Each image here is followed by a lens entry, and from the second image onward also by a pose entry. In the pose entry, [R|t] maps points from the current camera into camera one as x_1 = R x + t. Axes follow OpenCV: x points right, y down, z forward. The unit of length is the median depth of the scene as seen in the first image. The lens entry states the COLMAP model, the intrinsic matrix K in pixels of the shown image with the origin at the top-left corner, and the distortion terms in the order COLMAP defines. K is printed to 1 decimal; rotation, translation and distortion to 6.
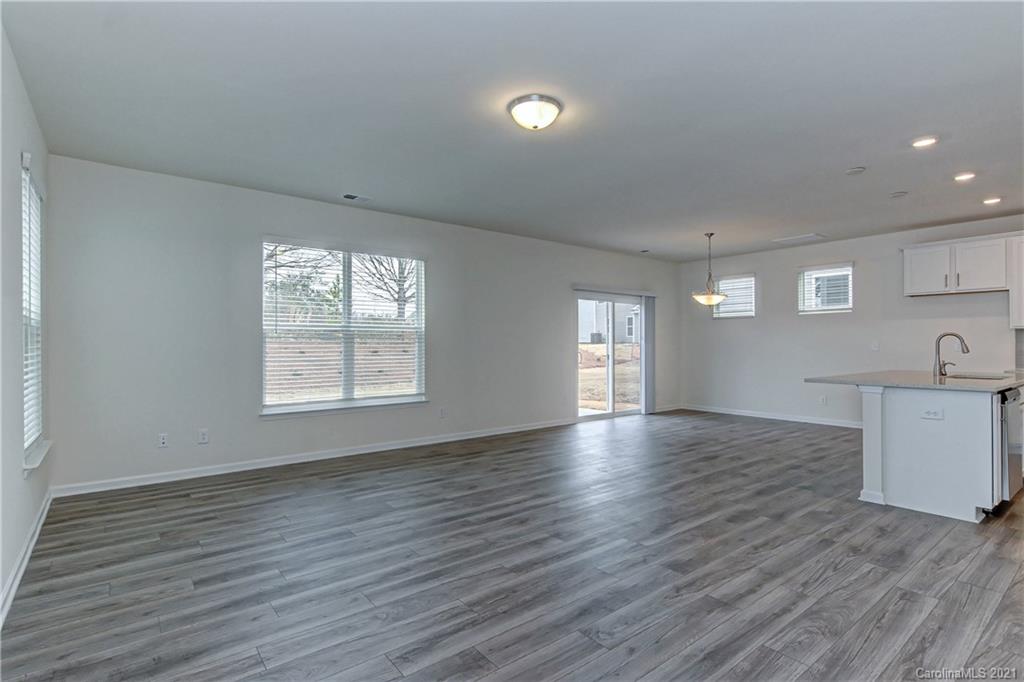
lens RADIAL K [[503.3, 0, 516.7], [0, 503.3, 343.9], [0, 0, 1]] dist [0.000647, 0.000055]
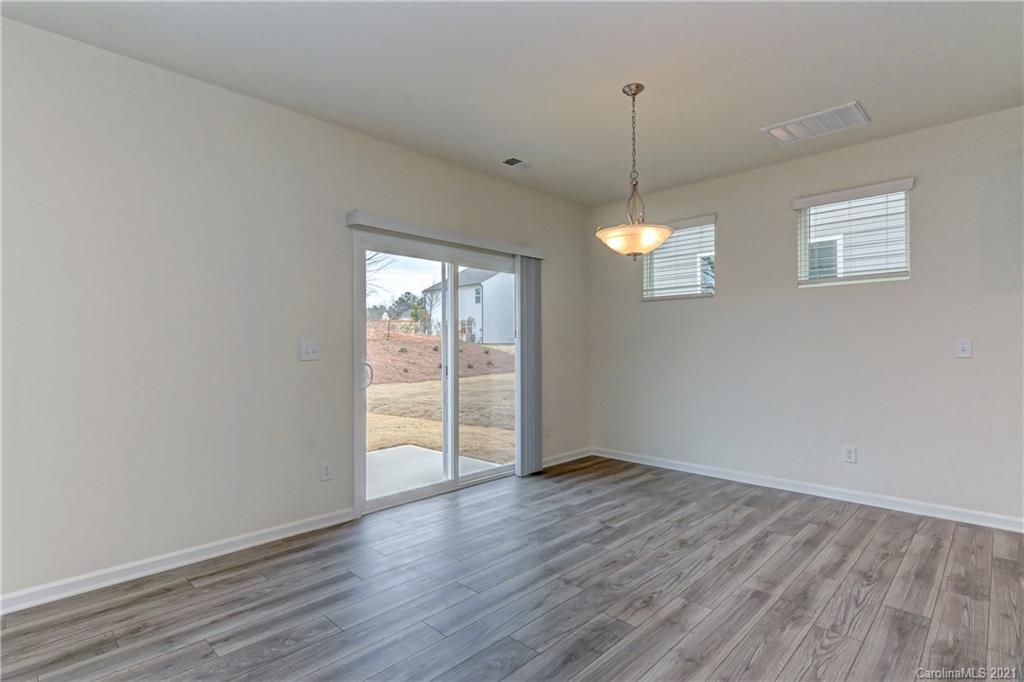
lens RADIAL K [[503.3, 0, 516.7], [0, 503.3, 343.9], [0, 0, 1]] dist [0.000647, 0.000055]
pose [[0.992329, -0.003000, 0.123590, 0.444069], [0.003185, 0.999994, -0.001303, -0.001269], [-0.123585, 0.001686, 0.992333, 1.129462]]
